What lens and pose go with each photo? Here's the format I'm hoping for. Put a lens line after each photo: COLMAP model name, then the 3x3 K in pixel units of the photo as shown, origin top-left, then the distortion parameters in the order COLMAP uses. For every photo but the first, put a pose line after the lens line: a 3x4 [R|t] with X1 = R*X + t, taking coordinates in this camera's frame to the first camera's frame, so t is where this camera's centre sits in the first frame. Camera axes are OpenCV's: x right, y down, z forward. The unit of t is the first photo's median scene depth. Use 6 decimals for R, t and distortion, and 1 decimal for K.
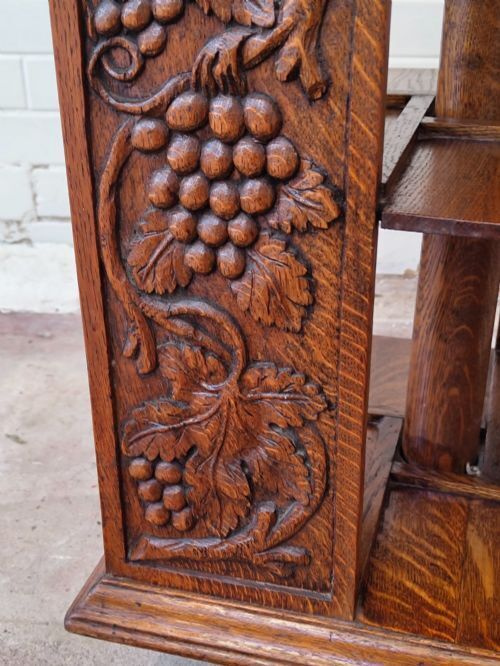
lens RADIAL K [[941.7, 0, 239.7], [0, 941.7, 350.1], [0, 0, 1]] dist [0.025547, 0.000000]
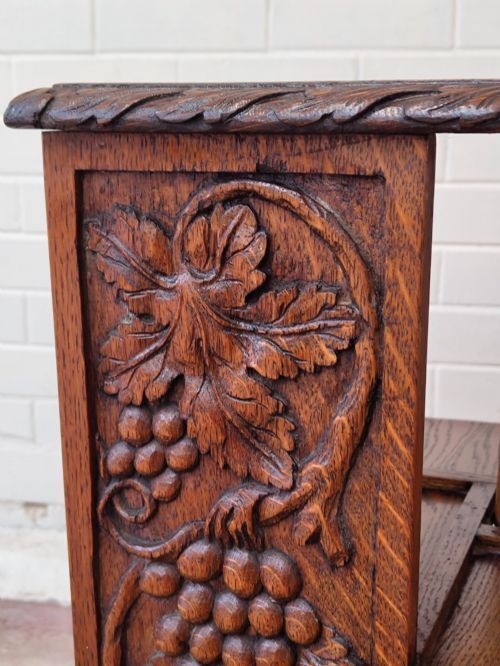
lens RADIAL K [[941.7, 0, 255.5], [0, 941.7, 343.0], [0, 0, 1]] dist [0.025547, 0.000000]
pose [[0.994866, 0.030465, -0.096507, 0.070520], [-0.052329, 0.971094, -0.232891, -0.221906], [0.086622, 0.236745, 0.967703, 0.067343]]
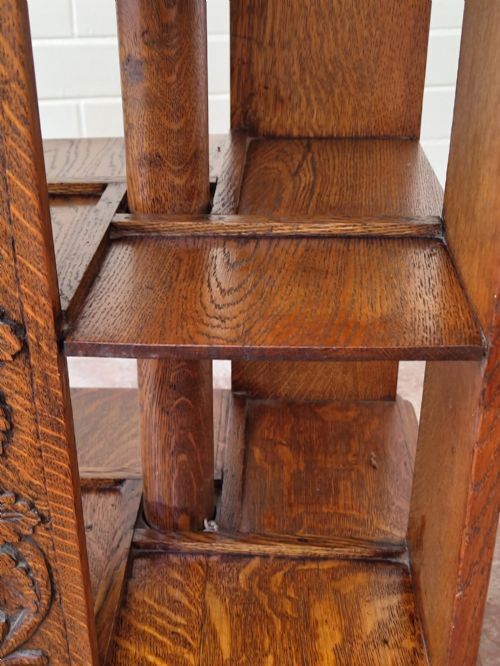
lens RADIAL K [[941.7, 0, 260.8], [0, 941.7, 349.3], [0, 0, 1]] dist [0.025547, 0.000000]
pose [[0.965411, -0.110085, 0.236355, 0.101529], [0.106036, 0.993915, 0.029816, -0.129324], [-0.238199, -0.003723, 0.971209, -0.050758]]
